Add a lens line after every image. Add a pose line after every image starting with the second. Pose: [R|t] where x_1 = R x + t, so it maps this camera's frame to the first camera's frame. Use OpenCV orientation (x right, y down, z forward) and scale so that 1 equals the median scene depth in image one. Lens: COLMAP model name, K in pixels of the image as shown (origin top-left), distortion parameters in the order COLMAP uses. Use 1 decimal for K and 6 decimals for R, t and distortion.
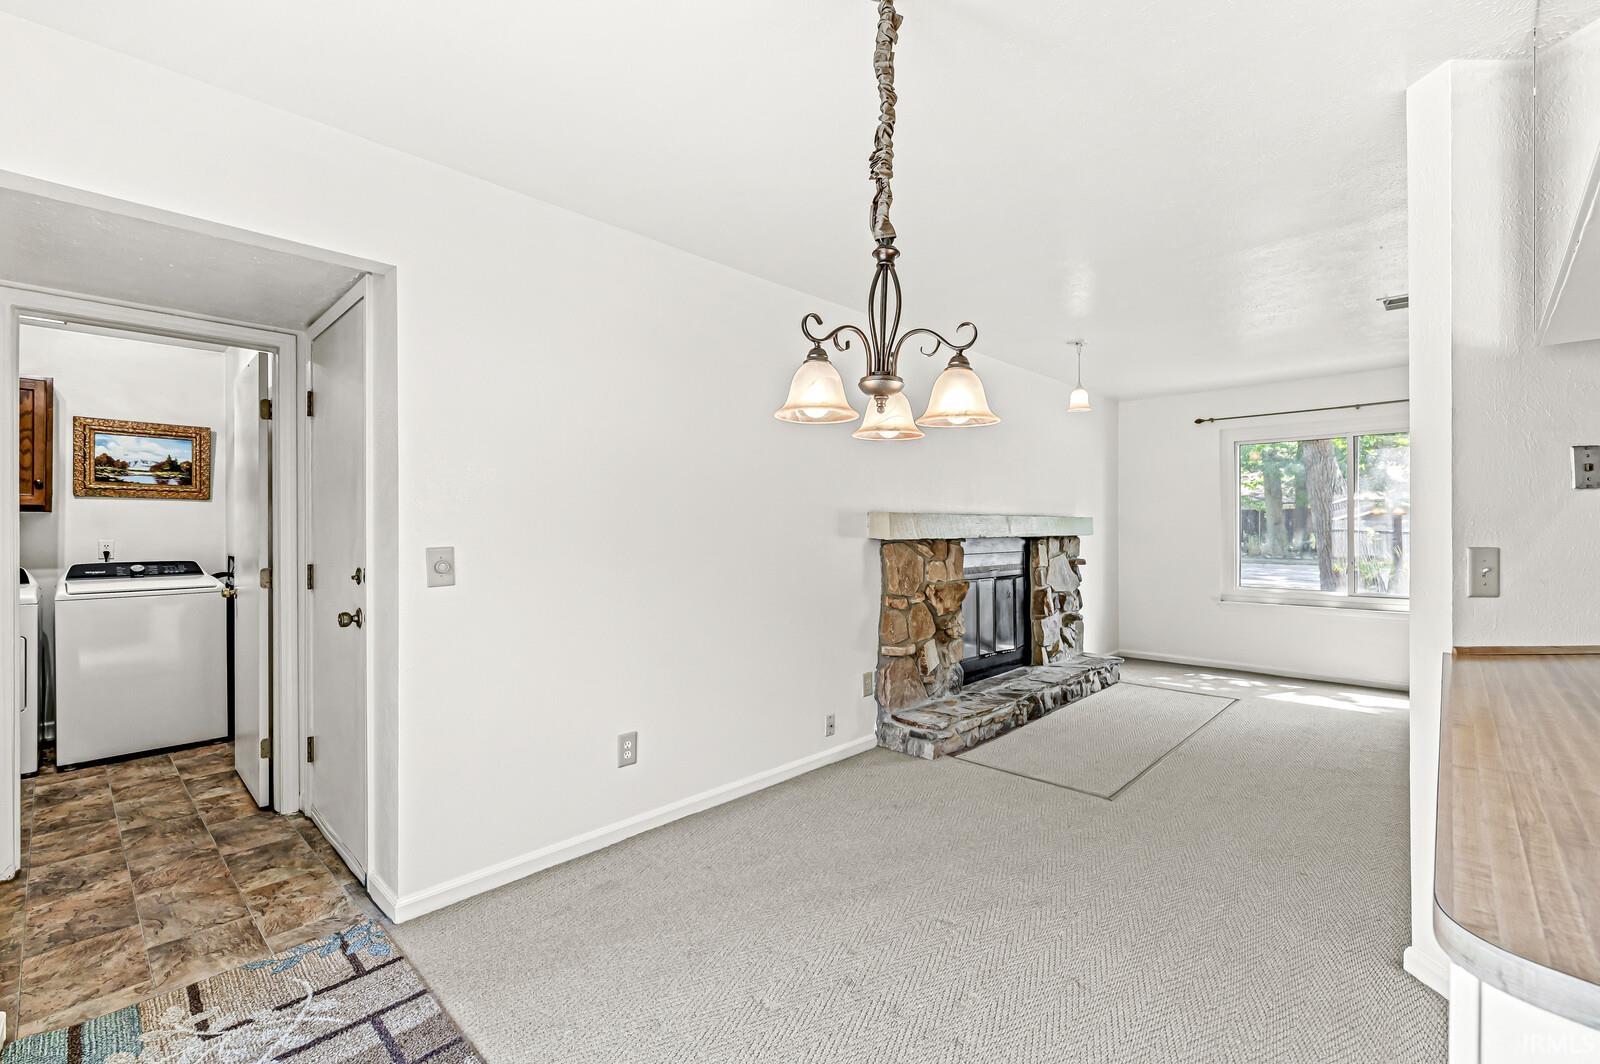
lens RADIAL K [[694.7, 0, 806.0], [0, 694.7, 529.7], [0, 0, 1]] dist [0.001246, 0.000206]
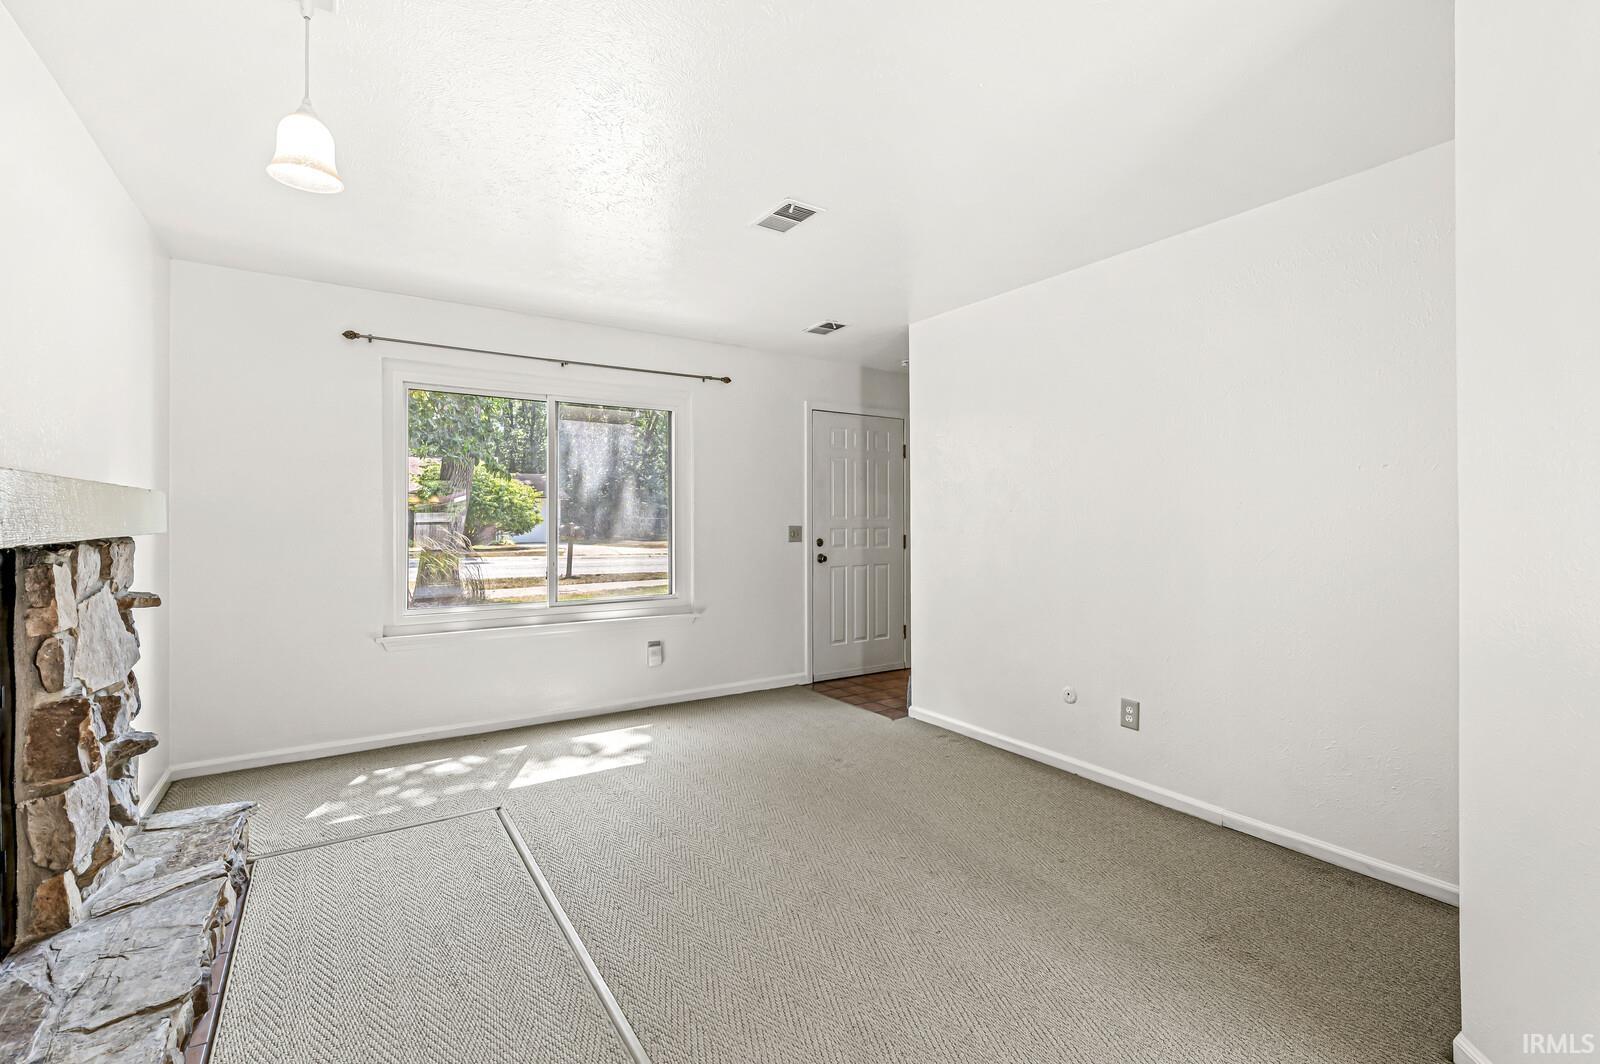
lens RADIAL K [[688.2, 0, 799.2], [0, 688.2, 514.1], [0, 0, 1]] dist [-0.000380, -0.000020]
pose [[0.214268, 0.003853, 0.976767, 0.121705], [0.007186, 0.999959, -0.005521, 0.001468], [-0.976749, 0.008202, 0.214231, 0.778860]]
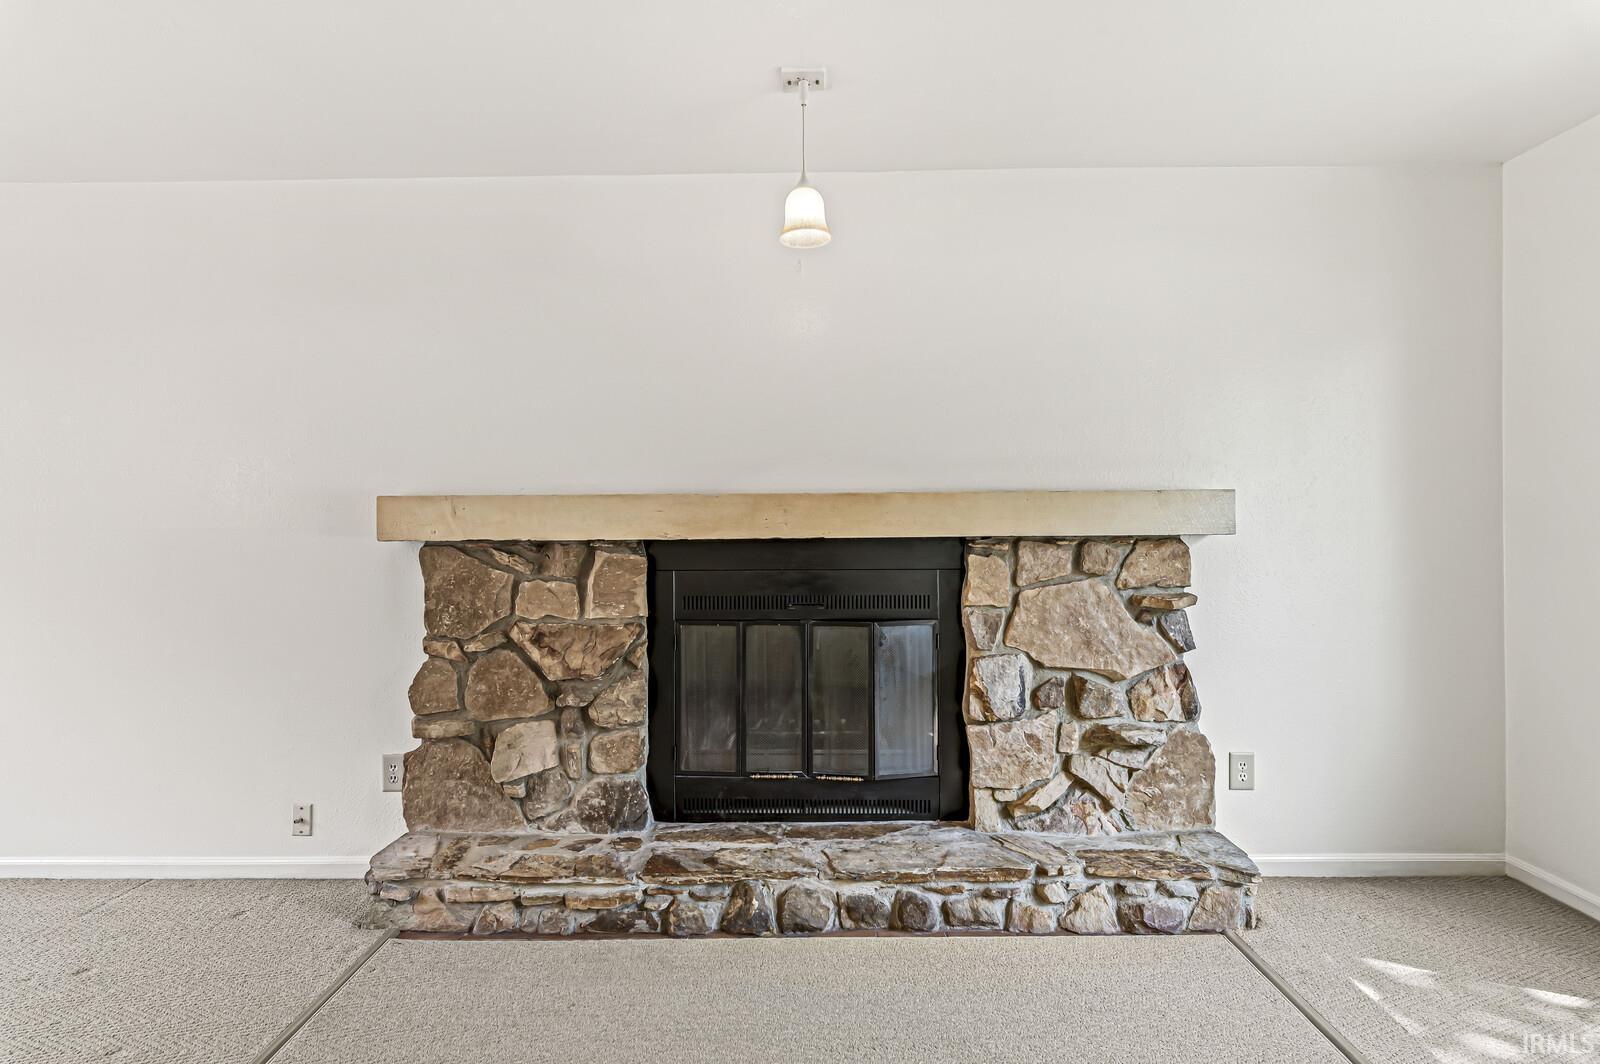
lens RADIAL K [[791.0, 0, 800.0], [0, 791.0, 532.0], [0, 0, 1]] dist [0.000313, -0.000735]
pose [[0.686232, 0.001023, -0.727382, 0.840684], [0.003311, 0.999984, 0.004529, 0.004348], [0.727375, -0.005516, 0.686218, 0.766383]]
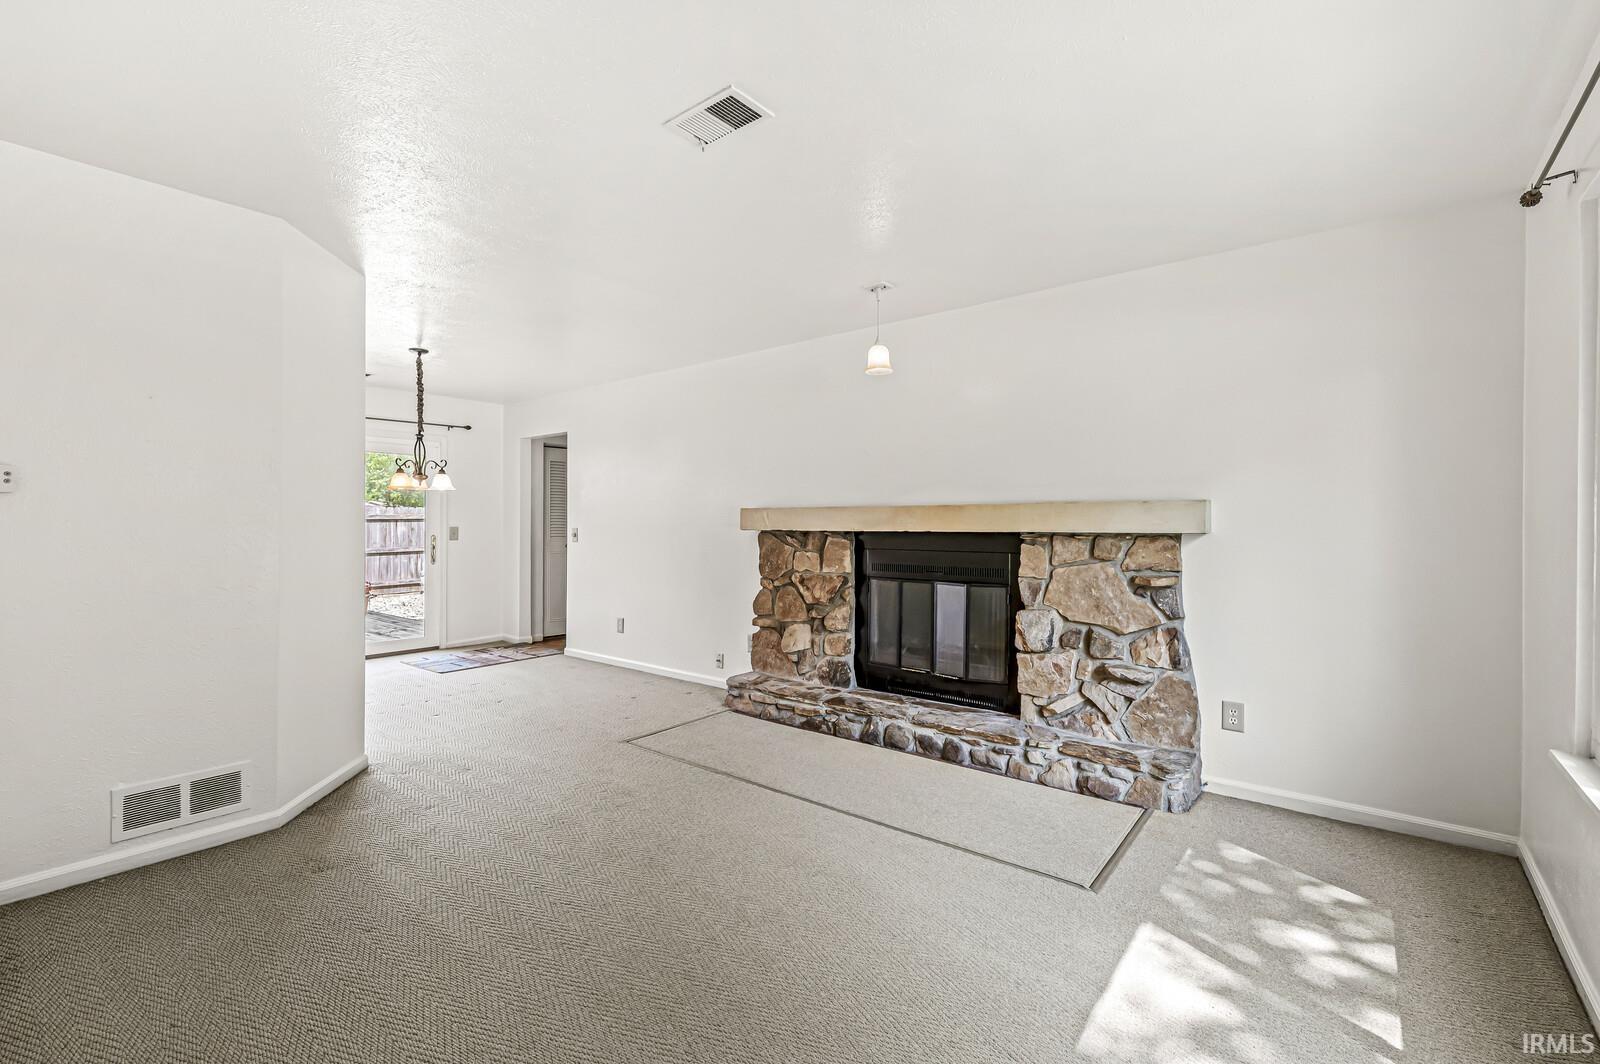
lens RADIAL K [[694.7, 0, 806.0], [0, 694.7, 529.7], [0, 0, 1]] dist [0.001246, 0.000206]
pose [[0.091556, 0.014151, -0.995699, 1.341061], [-0.001914, 0.999900, 0.014034, -0.003952], [0.995798, 0.000620, 0.091574, 0.966395]]
